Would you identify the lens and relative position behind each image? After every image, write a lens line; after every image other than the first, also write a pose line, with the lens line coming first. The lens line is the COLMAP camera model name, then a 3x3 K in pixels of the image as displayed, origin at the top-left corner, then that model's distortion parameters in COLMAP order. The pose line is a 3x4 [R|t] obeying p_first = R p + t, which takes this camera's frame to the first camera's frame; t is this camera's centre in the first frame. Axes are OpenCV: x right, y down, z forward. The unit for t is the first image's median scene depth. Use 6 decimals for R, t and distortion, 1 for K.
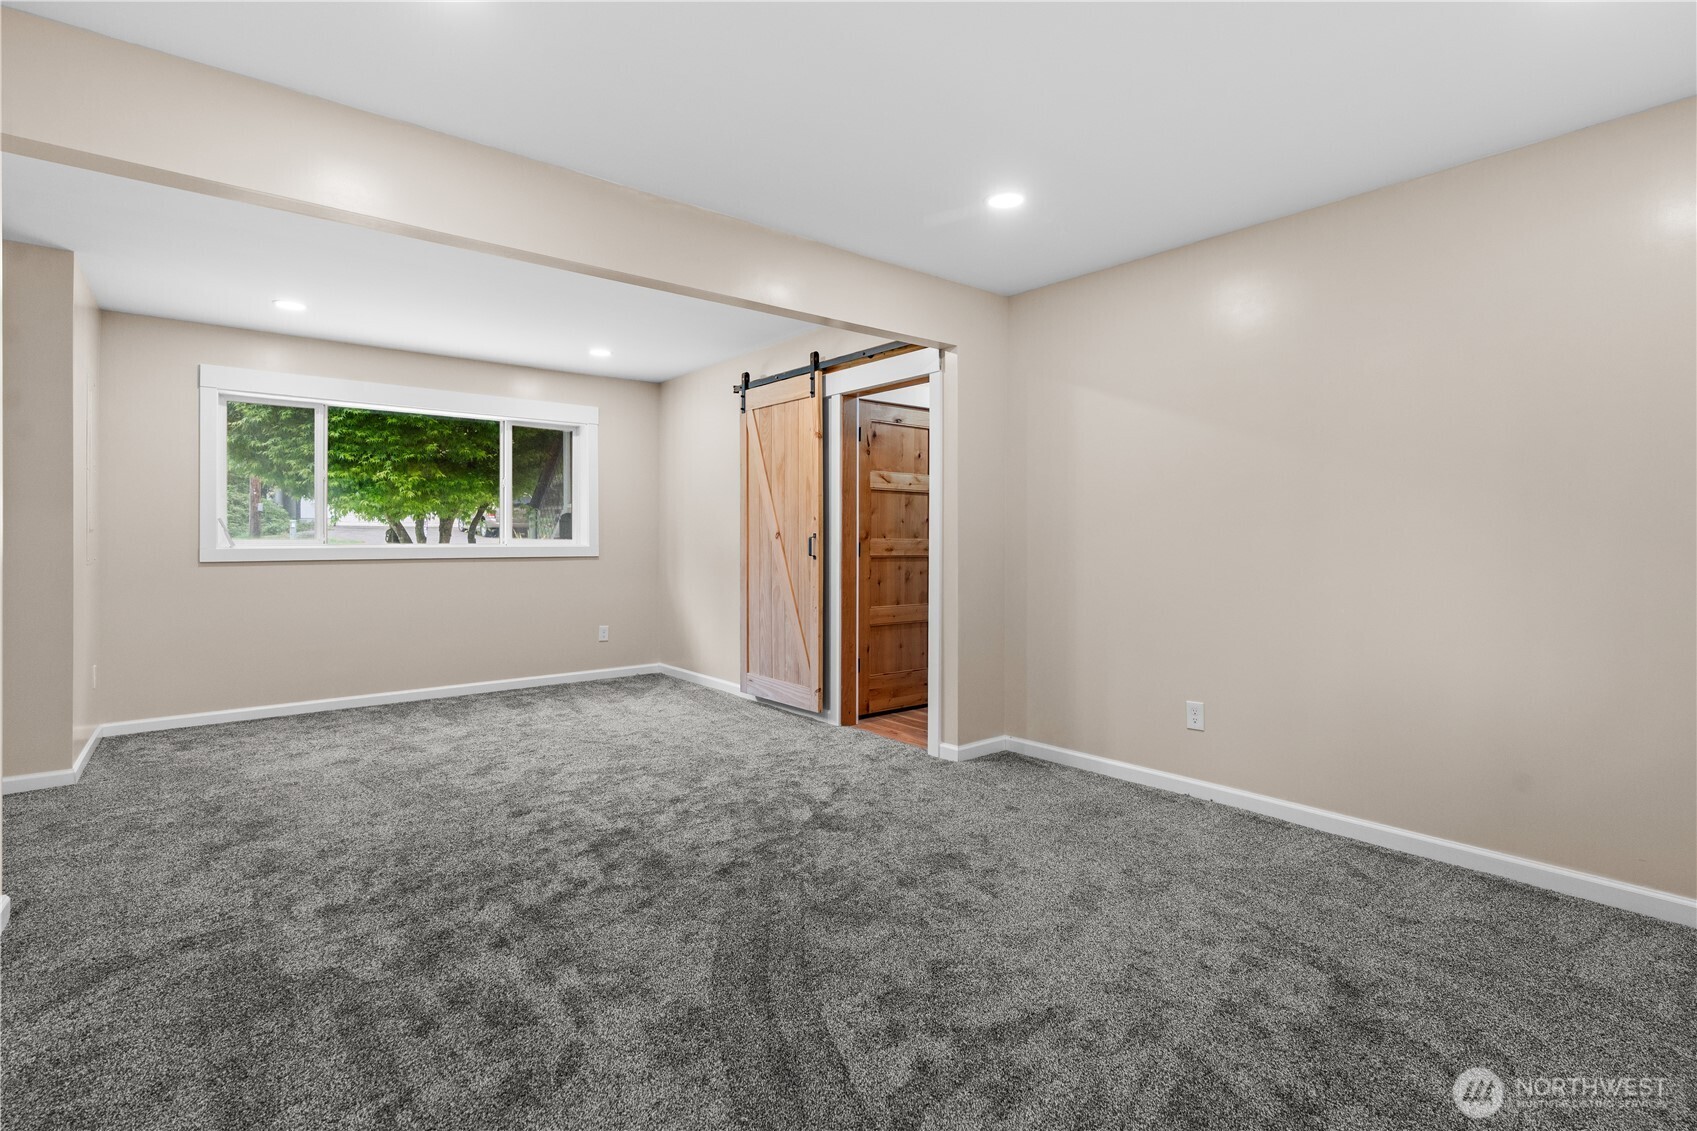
lens RADIAL K [[780.8, 0, 854.8], [0, 780.8, 568.6], [0, 0, 1]] dist [-0.004555, -0.000063]
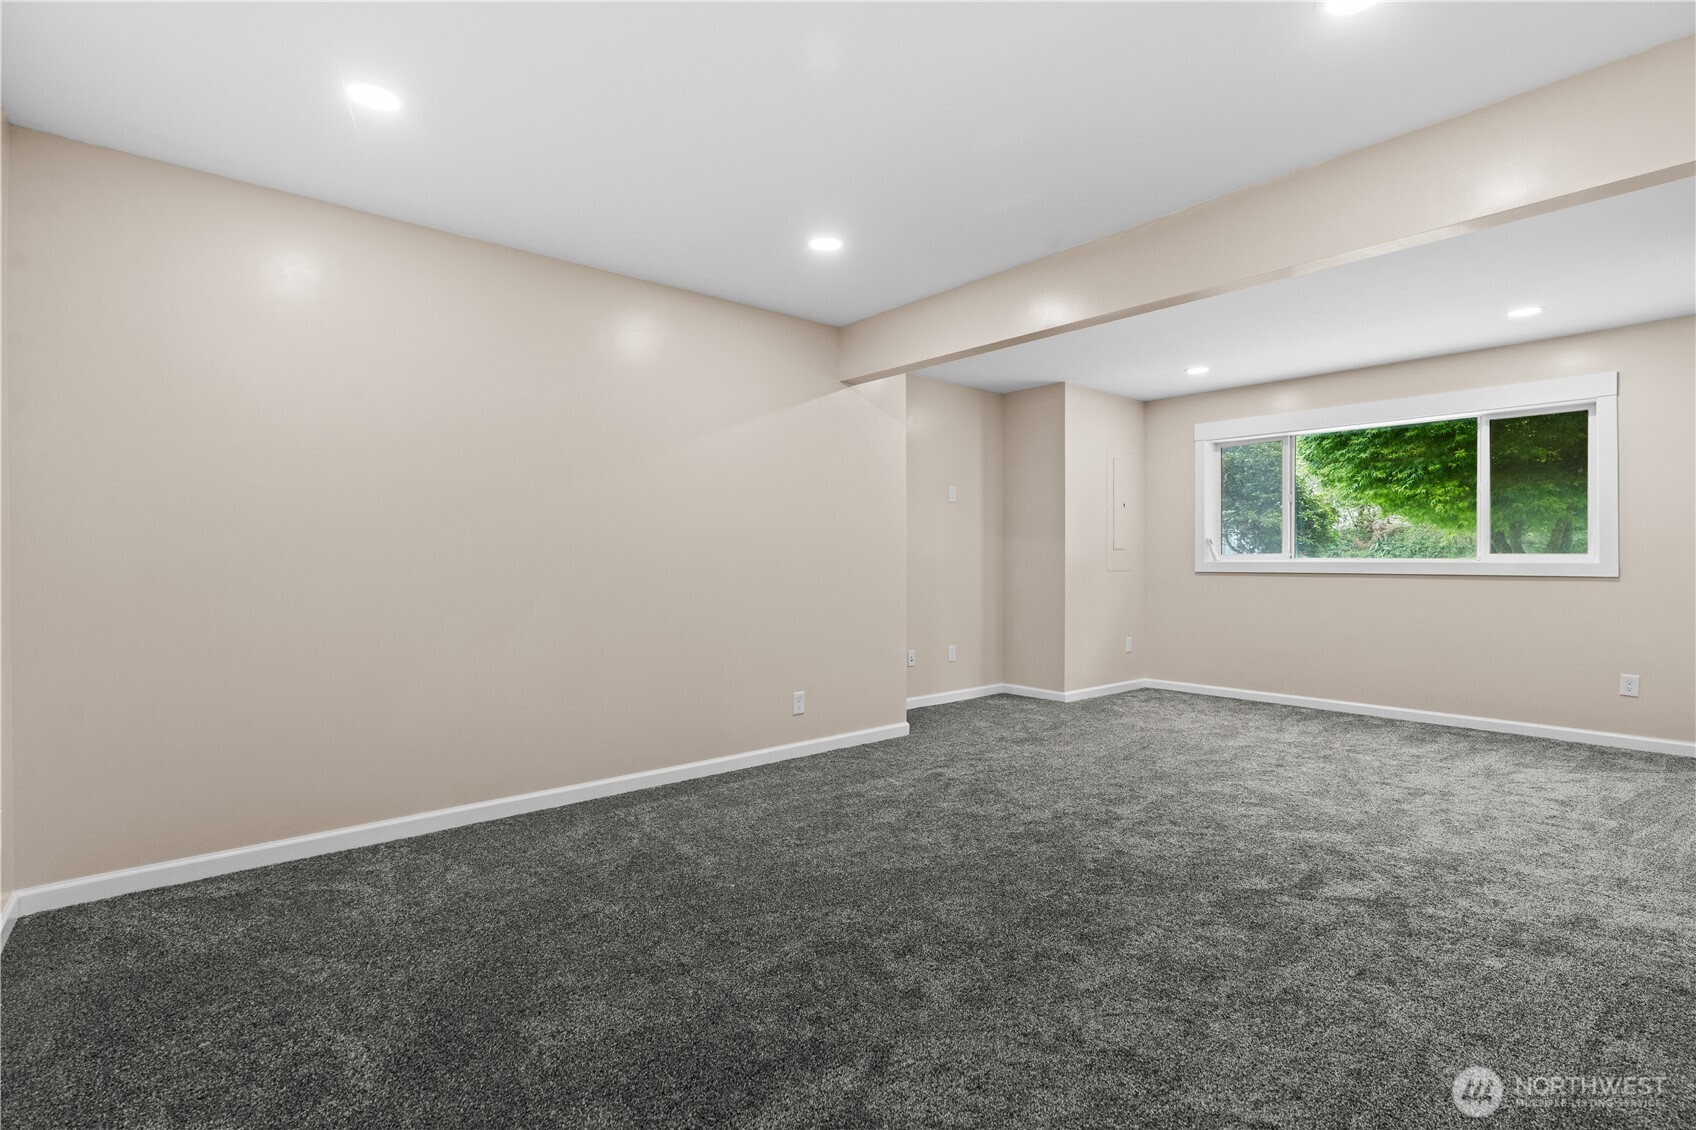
lens RADIAL K [[780.3, 0, 850.9], [0, 780.3, 553.8], [0, 0, 1]] dist [-0.004555, -0.000063]
pose [[0.047155, -0.004963, -0.998875, 0.414075], [-0.036724, 0.999303, -0.006699, -0.006687], [0.998212, 0.036999, 0.046940, 0.298906]]
